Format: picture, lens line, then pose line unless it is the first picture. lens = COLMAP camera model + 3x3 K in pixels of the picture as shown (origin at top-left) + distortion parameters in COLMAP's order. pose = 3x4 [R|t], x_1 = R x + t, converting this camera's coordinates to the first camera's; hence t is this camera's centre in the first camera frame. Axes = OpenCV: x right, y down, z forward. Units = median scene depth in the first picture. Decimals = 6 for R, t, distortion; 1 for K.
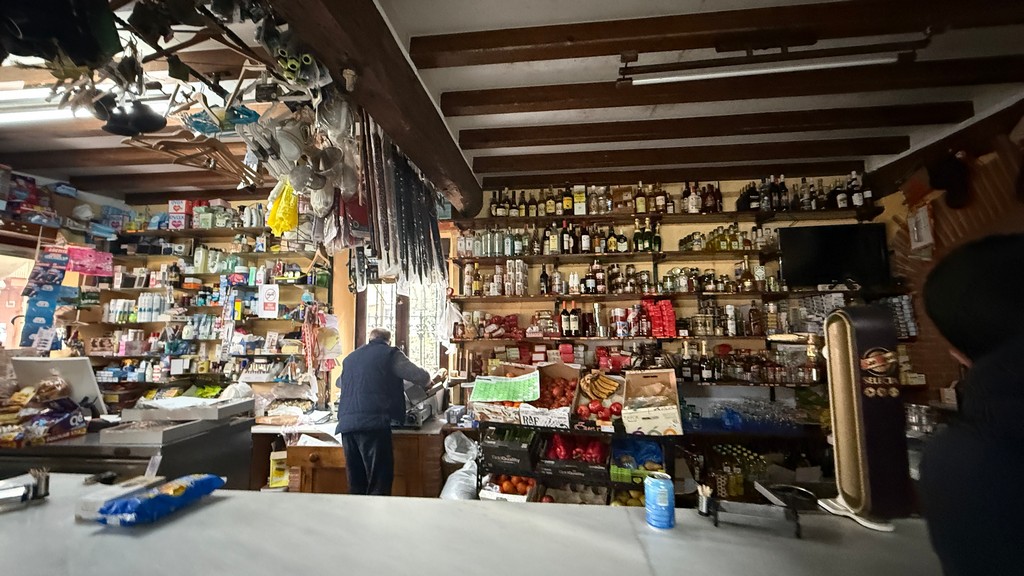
lens RADIAL K [[405.5, 0, 508.4], [0, 405.5, 289.2], [0, 0, 1]] dist [-0.002130, -0.000264]
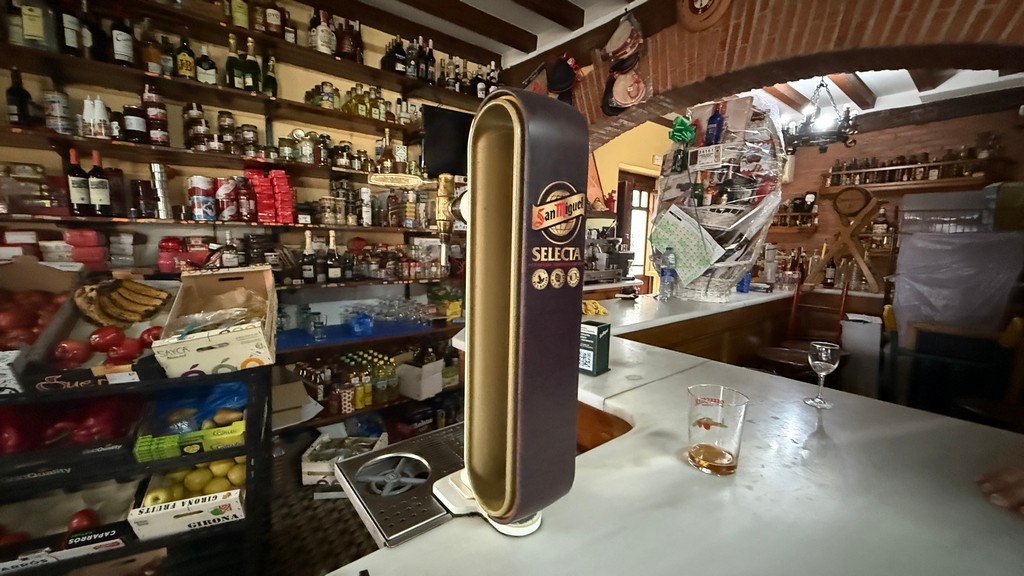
lens RADIAL K [[405.5, 0, 508.4], [0, 405.5, 289.2], [0, 0, 1]] dist [-0.002130, -0.000264]
pose [[0.702857, -0.066894, 0.708178, 0.153736], [-0.099927, 0.976411, 0.191407, 0.050990], [-0.704277, -0.205298, 0.679593, 0.200863]]
